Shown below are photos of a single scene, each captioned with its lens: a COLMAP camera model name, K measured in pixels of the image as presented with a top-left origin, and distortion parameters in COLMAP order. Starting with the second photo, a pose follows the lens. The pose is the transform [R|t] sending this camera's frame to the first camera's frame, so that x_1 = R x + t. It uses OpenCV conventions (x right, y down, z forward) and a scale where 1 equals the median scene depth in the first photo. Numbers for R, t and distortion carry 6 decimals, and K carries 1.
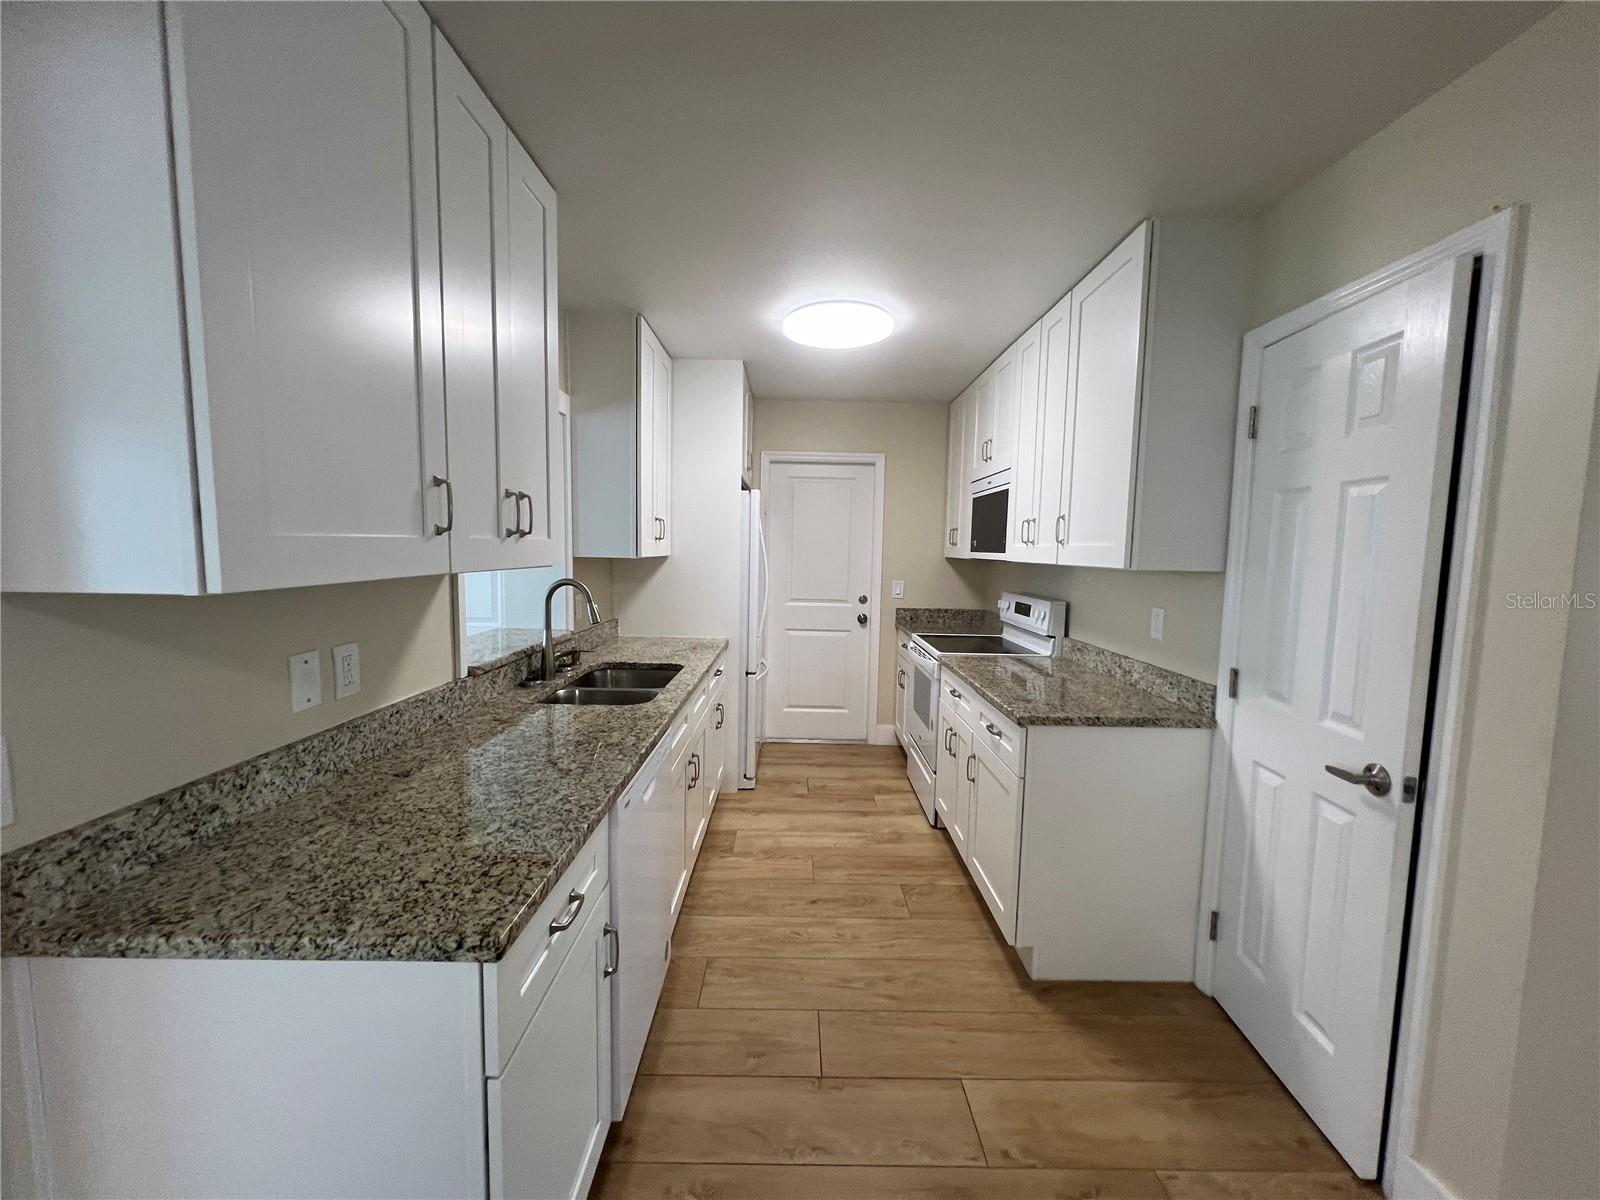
lens RADIAL K [[642.3, 0, 798.3], [0, 642.3, 604.4], [0, 0, 1]] dist [-0.003450, 0.001317]
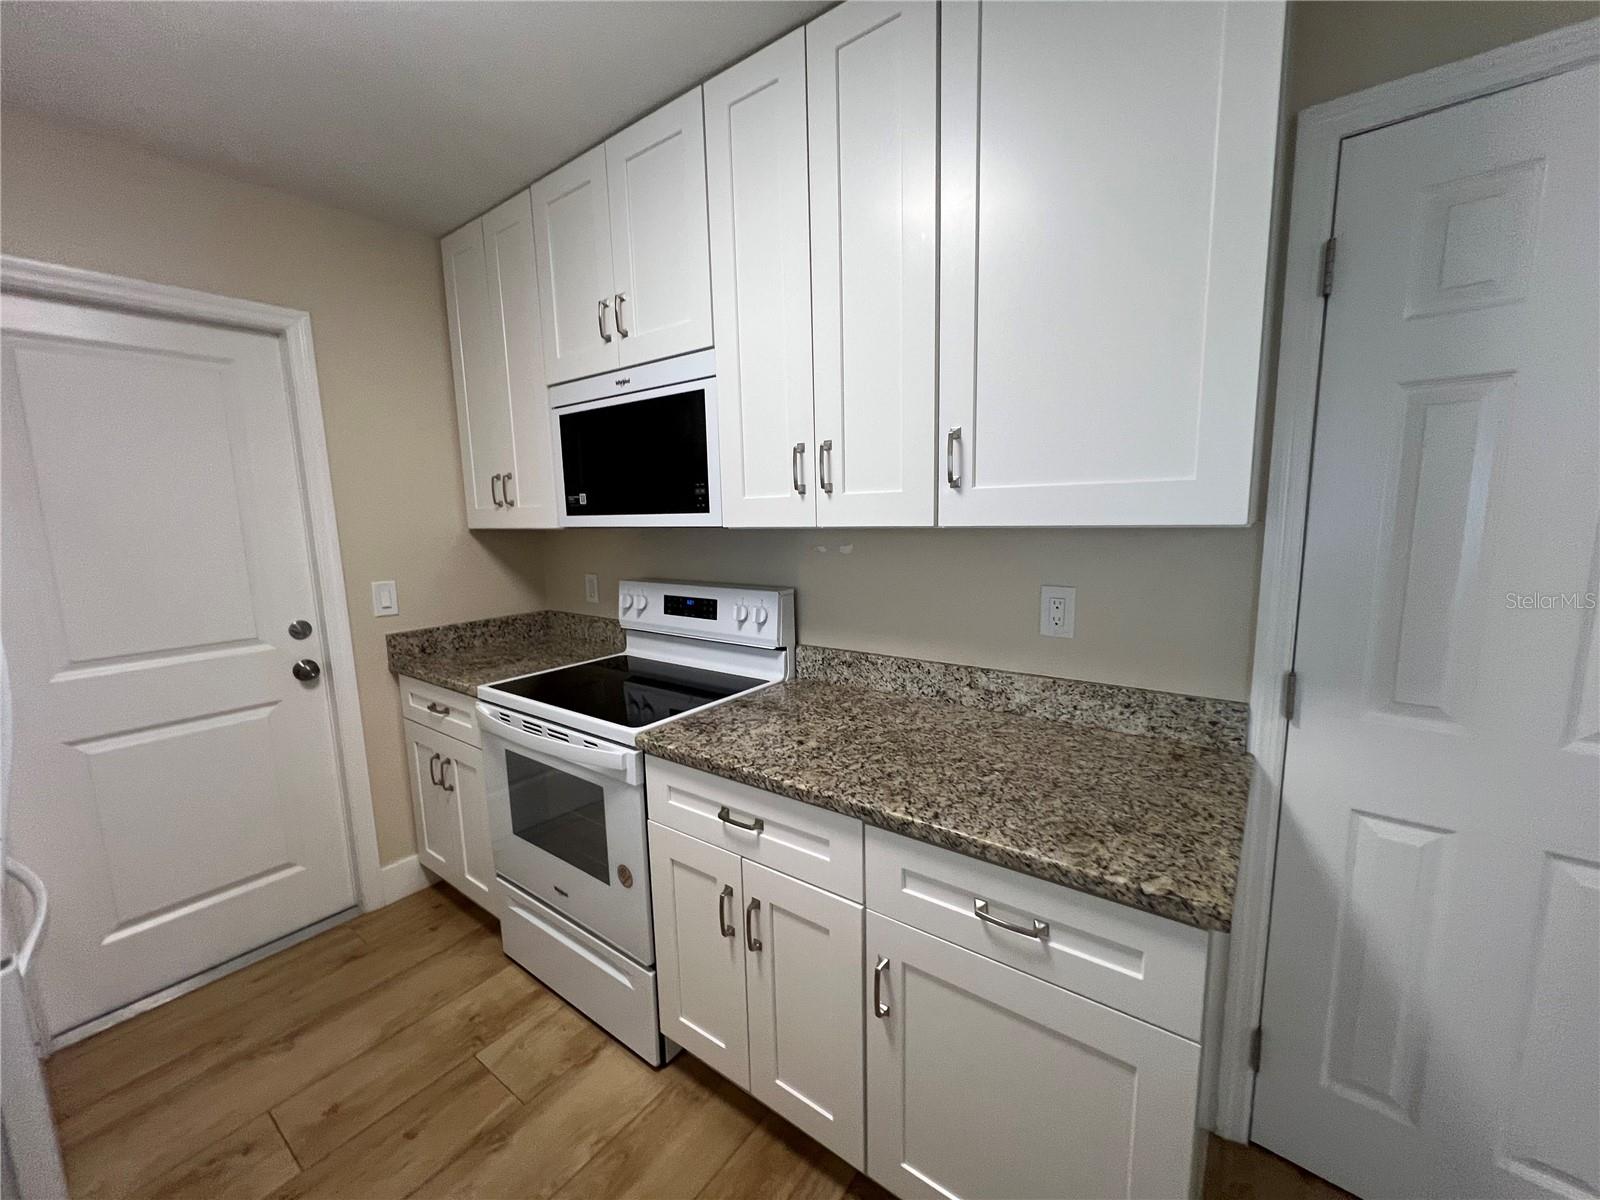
lens RADIAL K [[642.1, 0, 796.7], [0, 642.1, 604.9], [0, 0, 1]] dist [-0.002662, 0.000474]
pose [[0.604487, -0.151034, 0.782166, -0.084720], [0.106943, 0.988360, 0.108200, -0.072522], [-0.789404, 0.018242, 0.613603, 0.821341]]
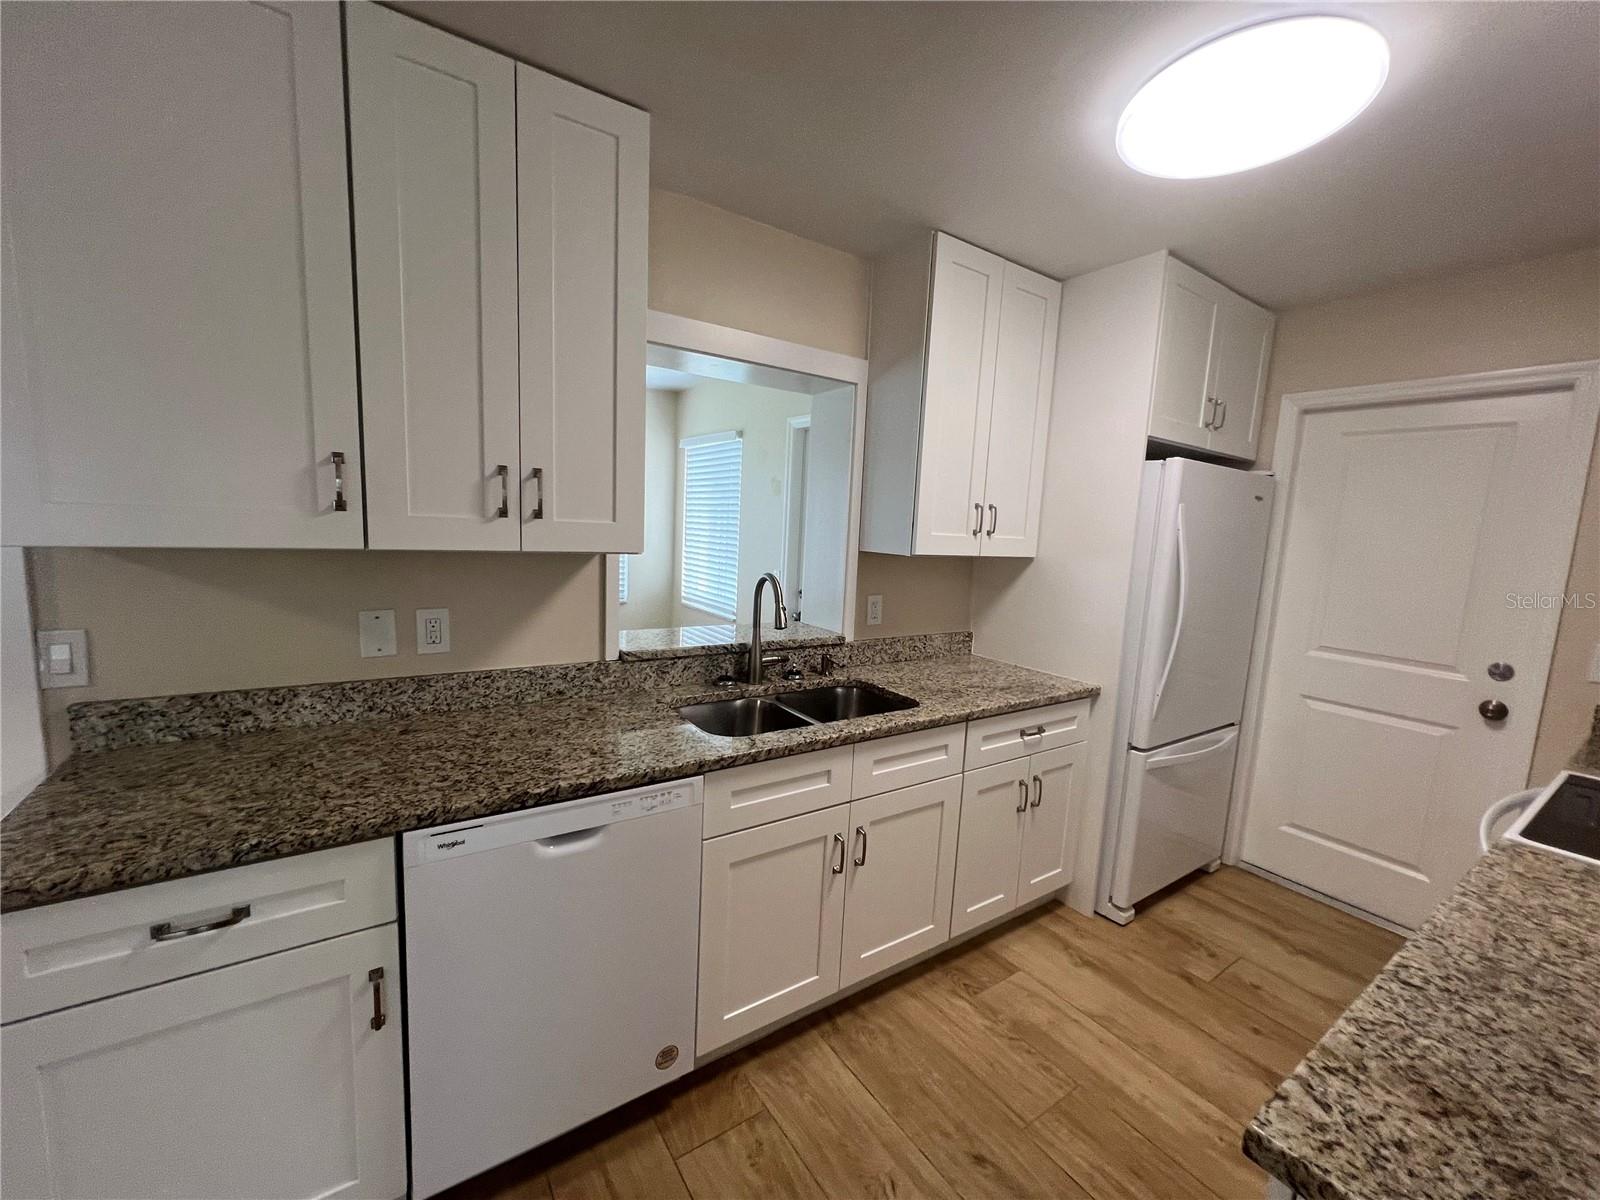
lens RADIAL K [[642.1, 0, 799.3], [0, 642.1, 602.8], [0, 0, 1]] dist [-0.002662, 0.000474]
pose [[0.559456, 0.109383, -0.821611, 0.379533], [-0.110827, 0.992225, 0.056633, -0.053987], [0.821417, 0.059373, 0.567229, 0.546012]]
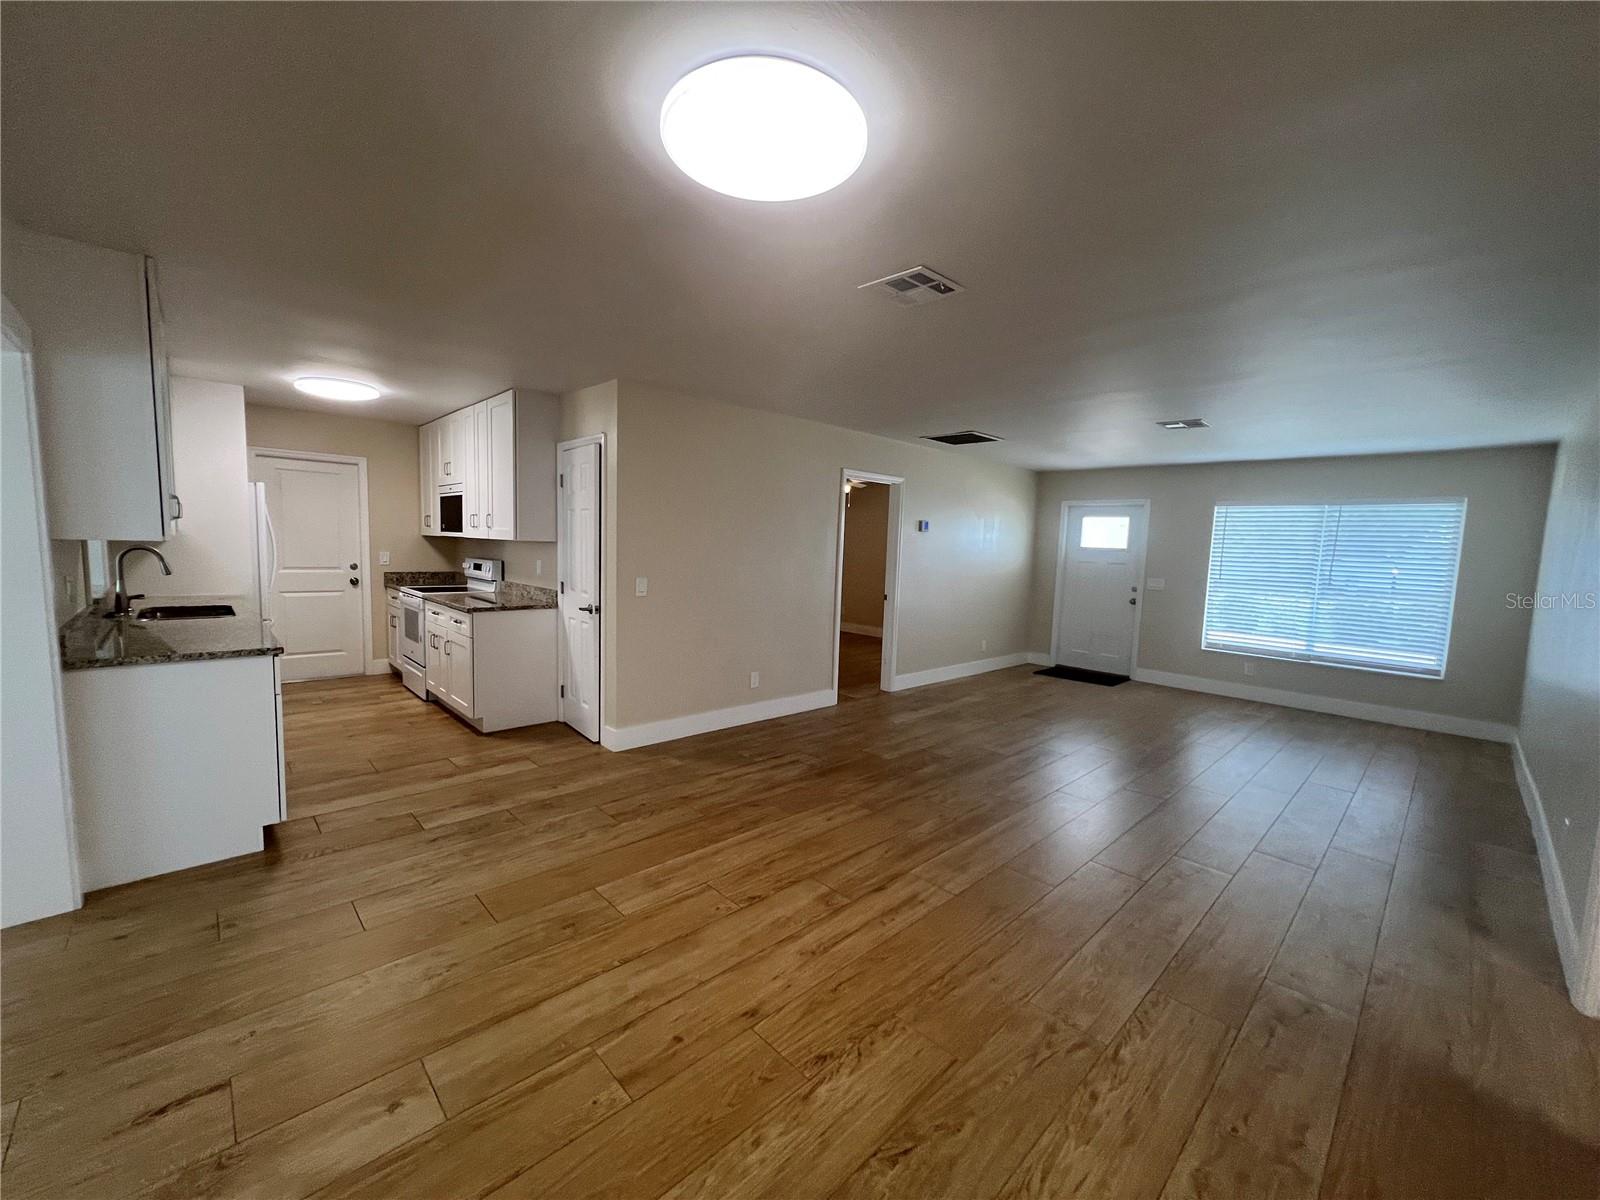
lens RADIAL K [[642.3, 0, 801.7], [0, 642.3, 605.6], [0, 0, 1]] dist [-0.003450, 0.001317]
pose [[0.724297, -0.063302, 0.686576, -0.275051], [0.041690, 0.997975, 0.048032, 0.091489], [-0.688227, -0.006166, 0.725470, -1.138946]]
